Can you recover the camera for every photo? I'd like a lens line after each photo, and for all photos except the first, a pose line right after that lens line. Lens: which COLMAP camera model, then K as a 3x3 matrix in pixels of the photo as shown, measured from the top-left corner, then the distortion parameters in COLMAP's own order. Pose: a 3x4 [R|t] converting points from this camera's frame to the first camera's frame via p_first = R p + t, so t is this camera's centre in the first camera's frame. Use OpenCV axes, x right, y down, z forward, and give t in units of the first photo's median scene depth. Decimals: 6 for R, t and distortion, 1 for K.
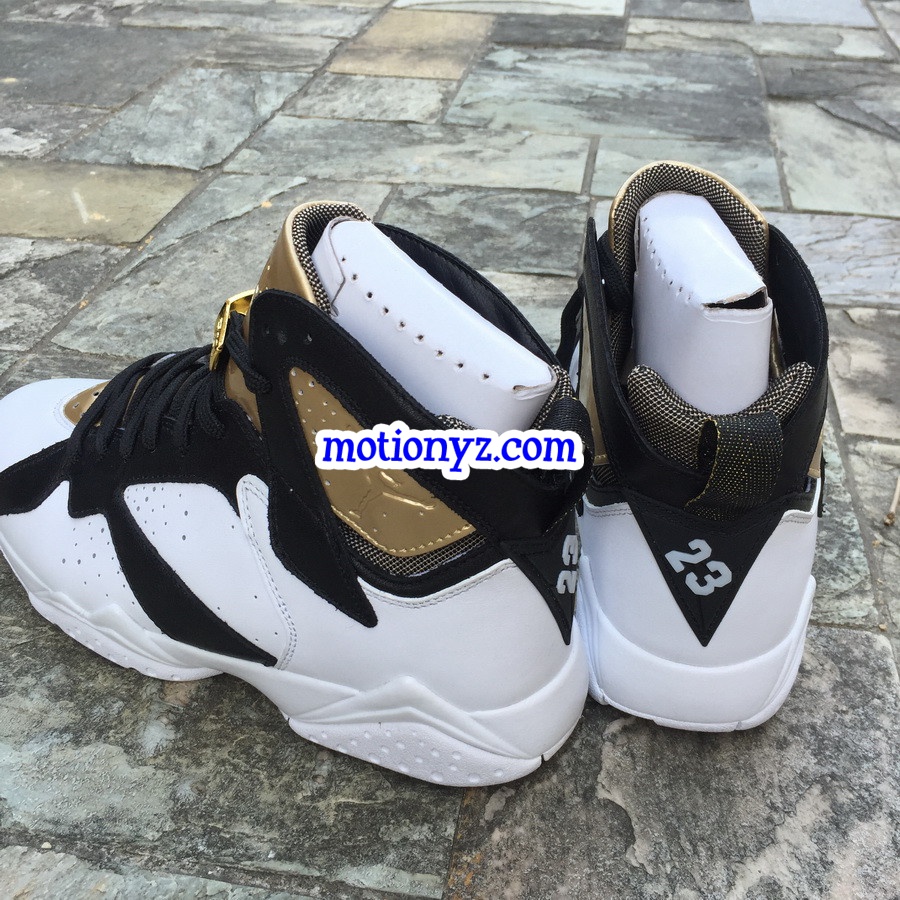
lens RADIAL K [[1029.9, 0, 450.0], [0, 1029.9, 455.5], [0, 0, 1]] dist [0.037833, 0.000000]
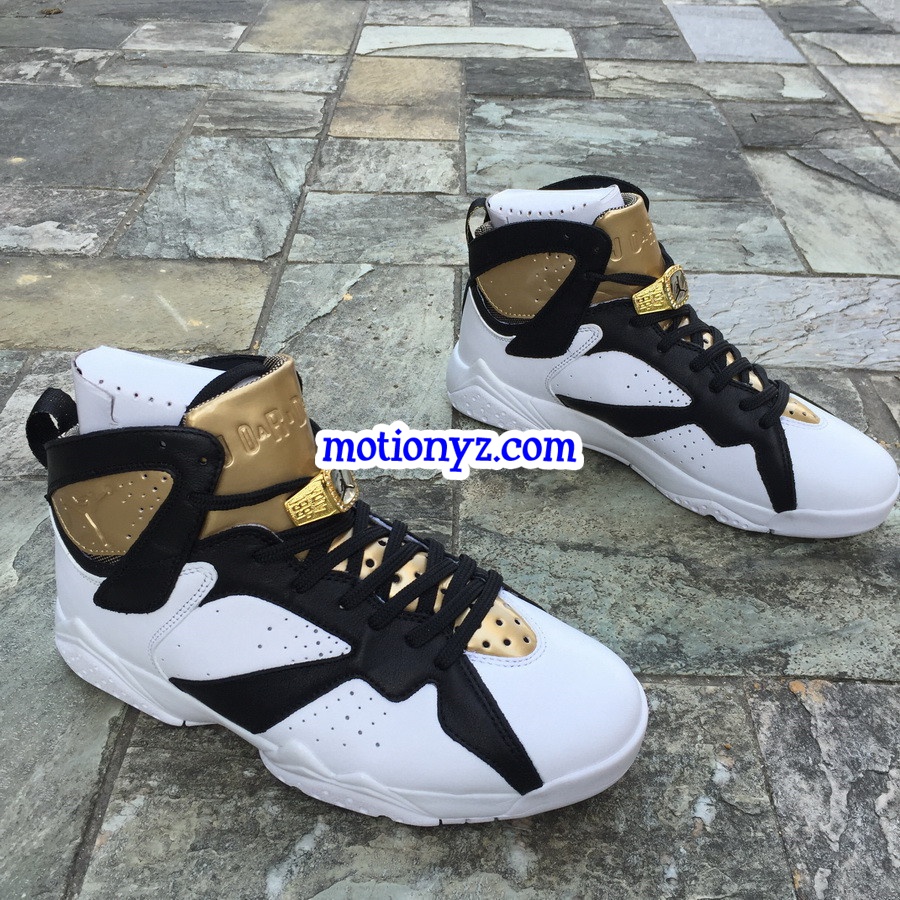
lens RADIAL K [[1029.9, 0, 450.5], [0, 1029.9, 447.7], [0, 0, 1]] dist [0.037833, 0.000000]
pose [[0.987259, -0.081696, 0.136548, -0.226793], [0.078261, 0.996471, 0.030346, -0.110708], [-0.138545, -0.019273, 0.990169, -0.067505]]
